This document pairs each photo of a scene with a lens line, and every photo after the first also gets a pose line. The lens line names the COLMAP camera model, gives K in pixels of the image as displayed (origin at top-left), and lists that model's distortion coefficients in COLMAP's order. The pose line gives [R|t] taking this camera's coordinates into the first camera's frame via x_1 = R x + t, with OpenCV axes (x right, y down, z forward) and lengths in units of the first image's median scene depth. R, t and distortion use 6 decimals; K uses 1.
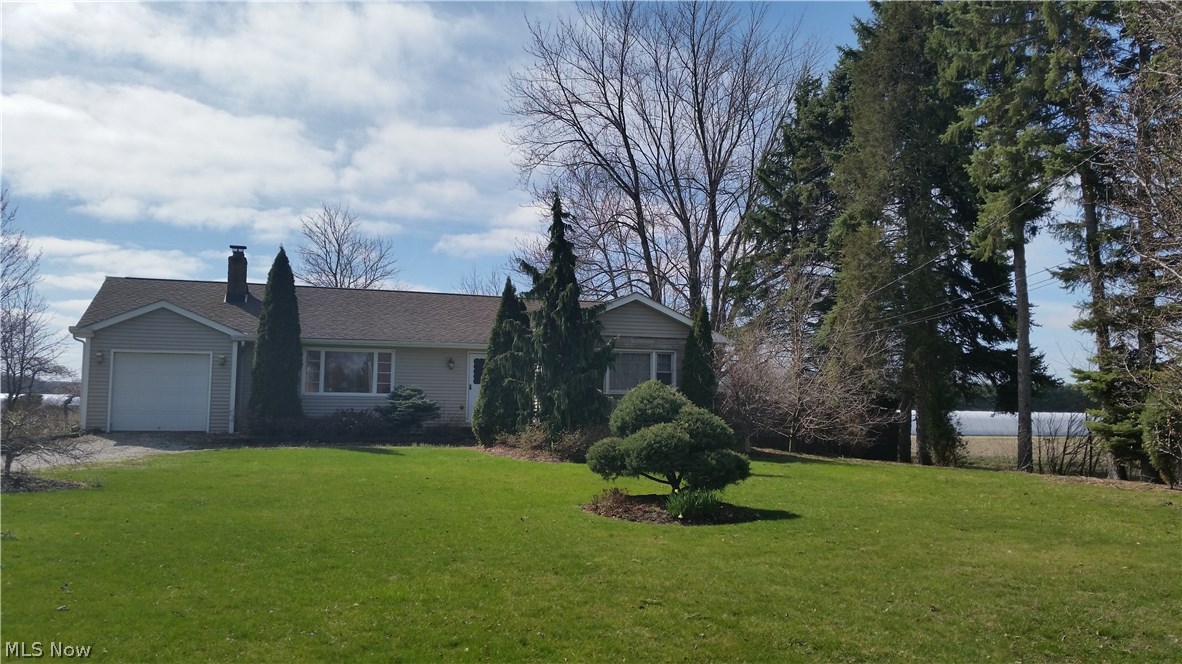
lens RADIAL K [[1080.6, 0, 591.0], [0, 1080.6, 332.0], [0, 0, 1]] dist [0.155311, -0.286791]
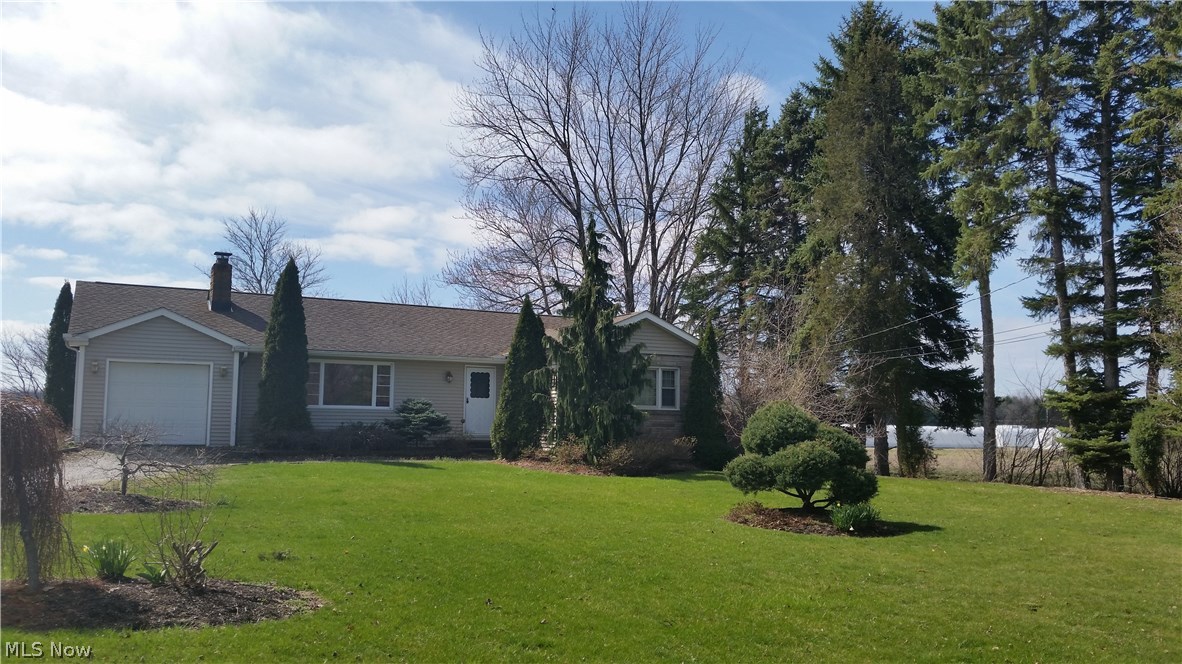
lens RADIAL K [[1080.6, 0, 591.0], [0, 1080.6, 332.0], [0, 0, 1]] dist [0.155311, -0.286791]
pose [[0.984744, 0.019113, 0.172958, -0.183577], [-0.017548, 0.999790, -0.010572, -0.004443], [-0.173124, 0.007375, 0.984872, -0.010477]]
